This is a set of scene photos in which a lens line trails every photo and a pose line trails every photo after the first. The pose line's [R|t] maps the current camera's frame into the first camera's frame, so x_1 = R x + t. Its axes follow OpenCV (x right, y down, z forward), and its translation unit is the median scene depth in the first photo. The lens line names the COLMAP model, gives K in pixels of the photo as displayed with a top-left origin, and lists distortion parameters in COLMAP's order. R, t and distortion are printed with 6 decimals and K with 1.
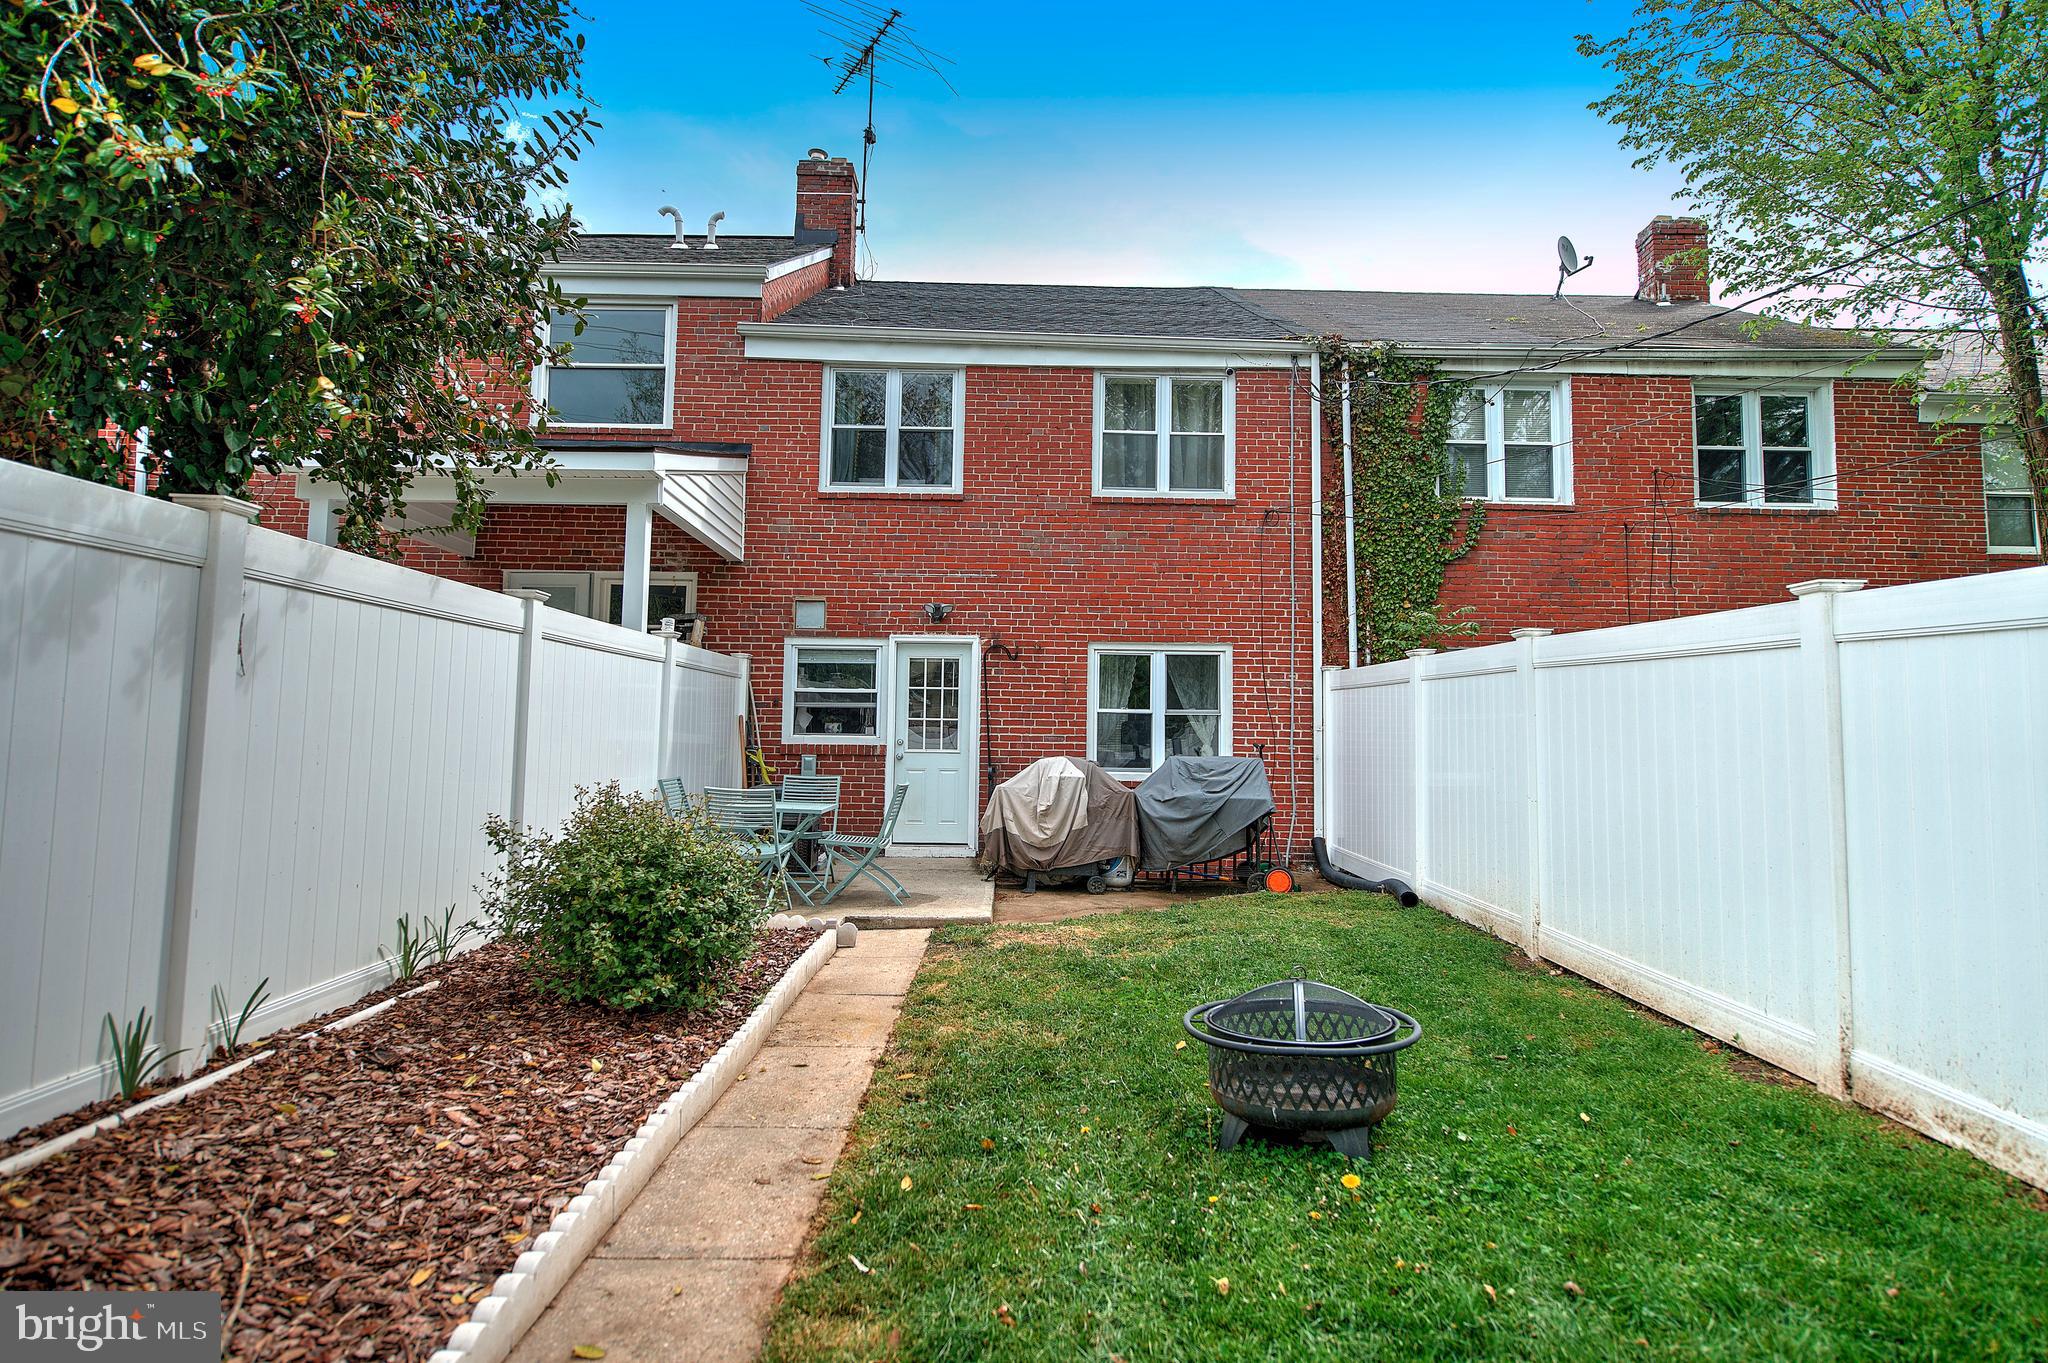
lens RADIAL K [[1162.7, 0, 1028.6], [0, 1162.7, 666.4], [0, 0, 1]] dist [-0.000430, -0.000337]
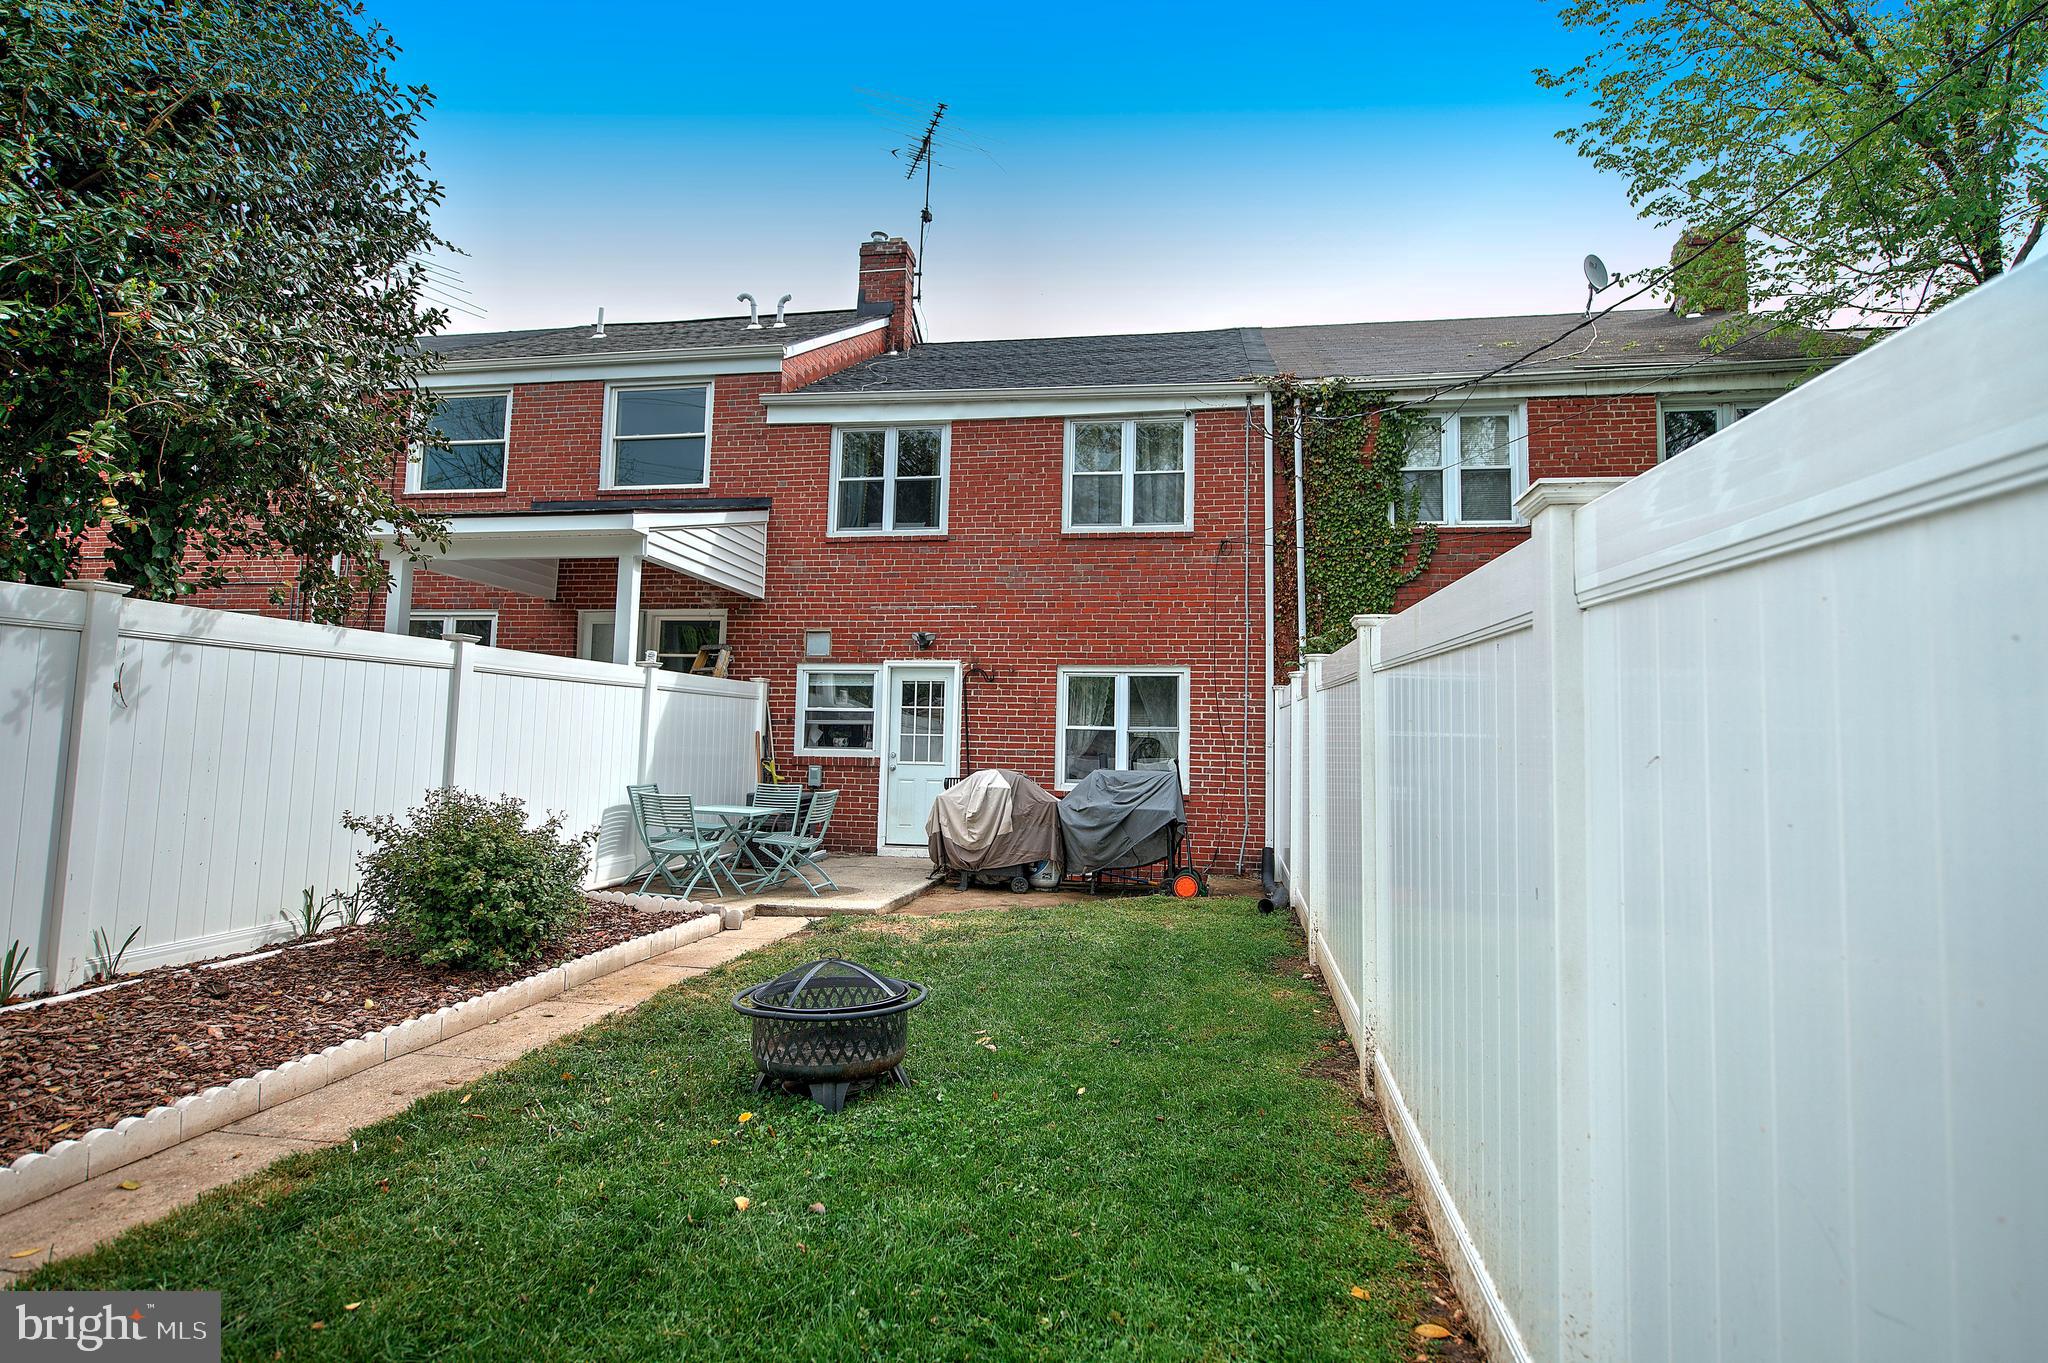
lens RADIAL K [[1099.2, 0, 1026.4], [0, 1099.2, 664.3], [0, 0, 1]] dist [-0.000144, -0.002527]
pose [[0.981206, -0.009410, -0.192734, 0.222359], [0.006477, 0.999854, -0.015840, -0.005491], [0.192855, 0.014294, 0.981123, -0.028035]]
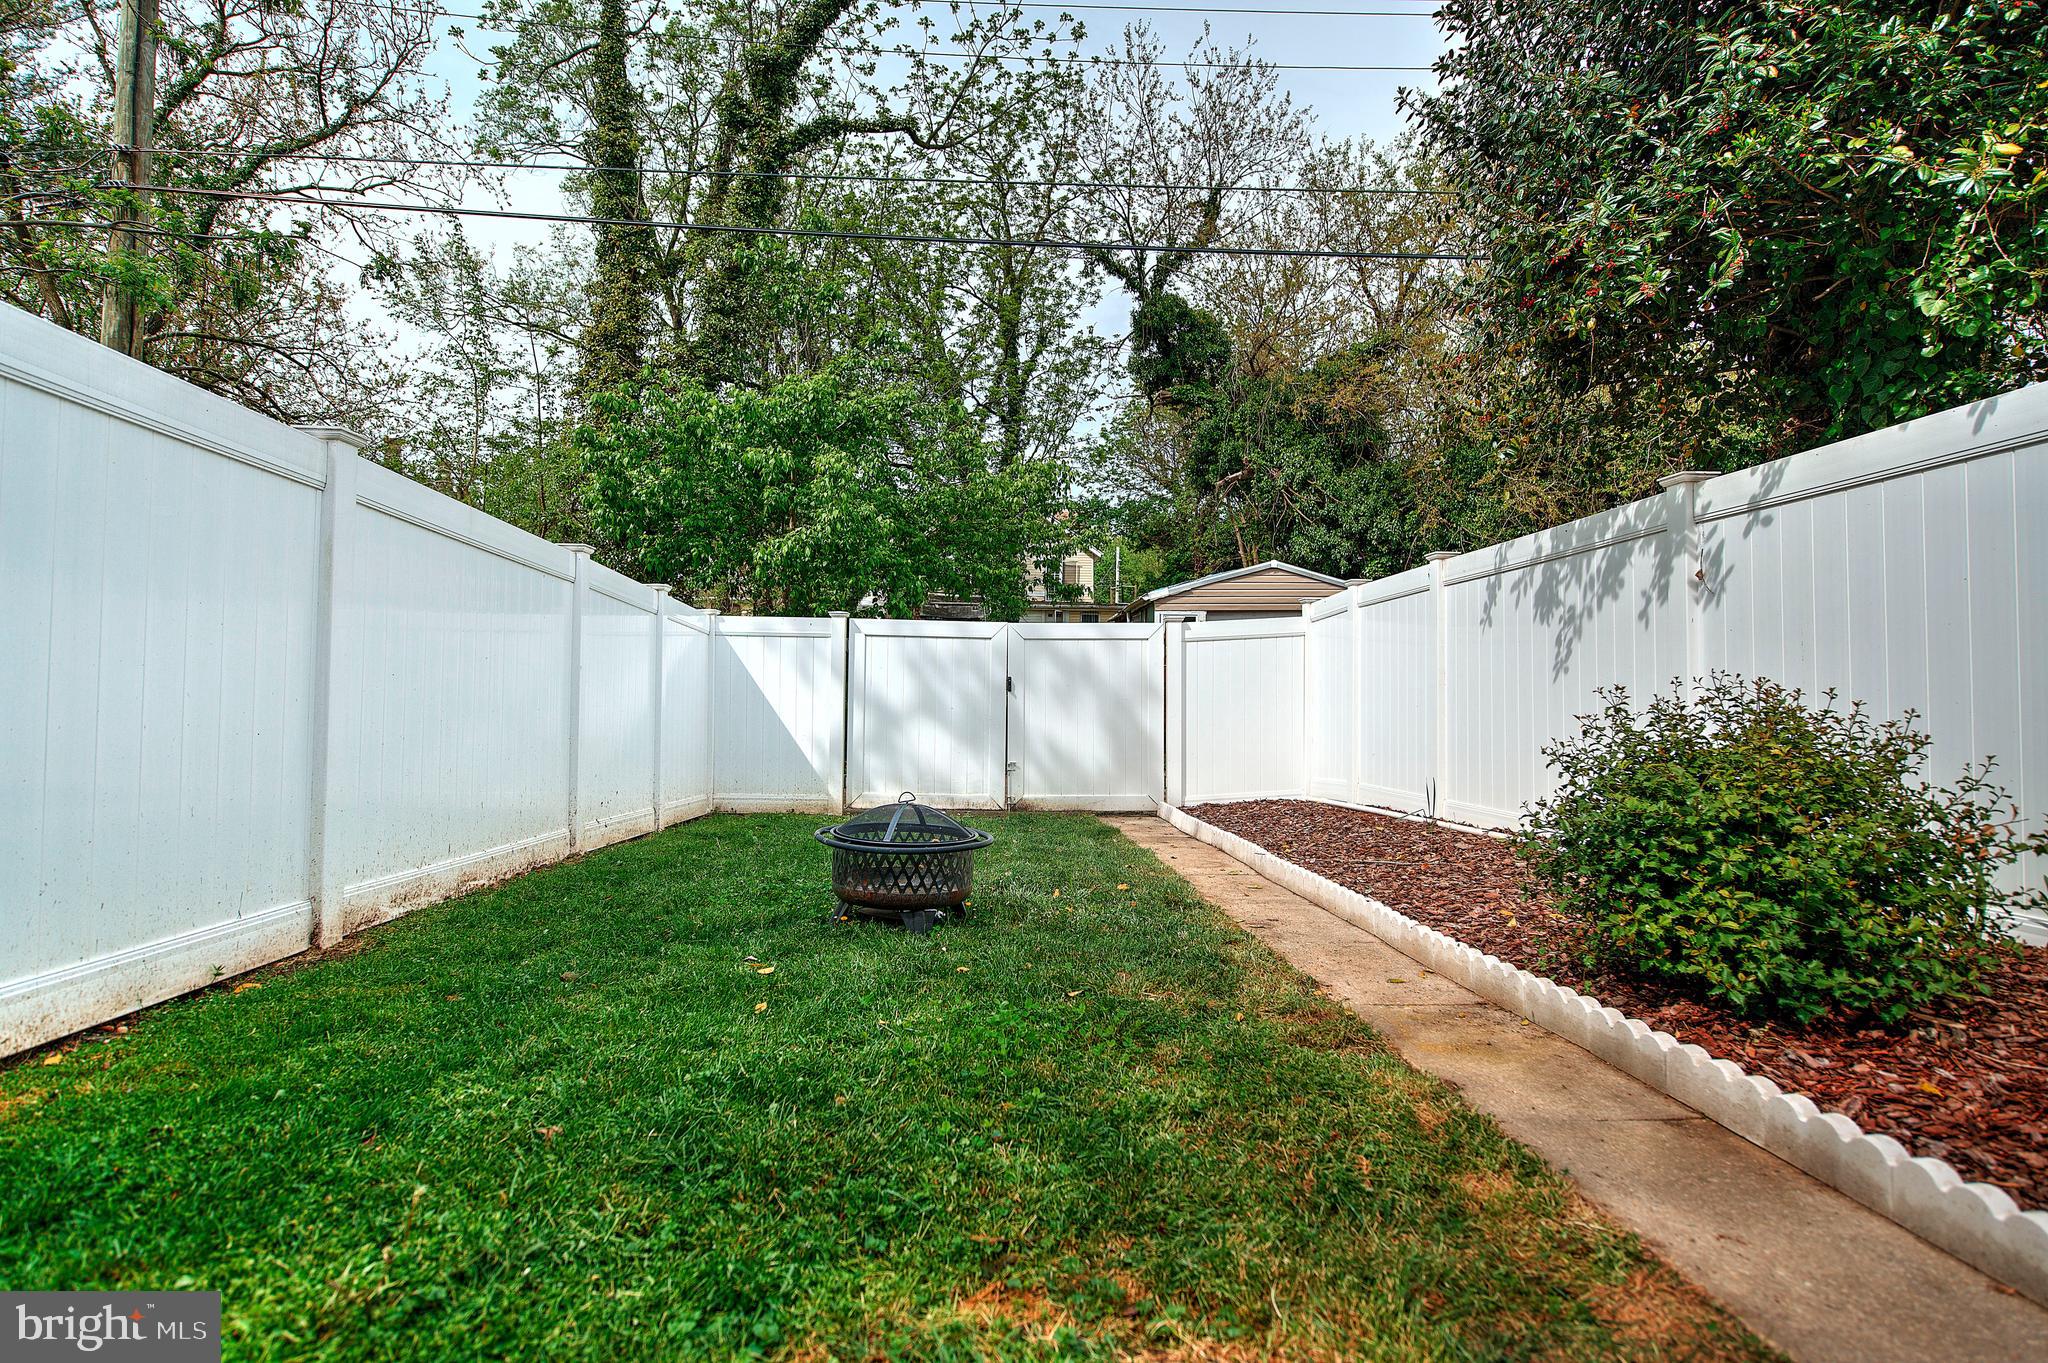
lens RADIAL K [[1015.5, 0, 1024.5], [0, 1015.5, 664.9], [0, 0, 1]] dist [-0.004727, -0.003172]
pose [[-0.998531, -0.027560, -0.046651, 0.053428], [-0.023174, 0.995483, -0.092065, 0.074295], [0.048977, -0.090849, -0.994660, 0.732255]]
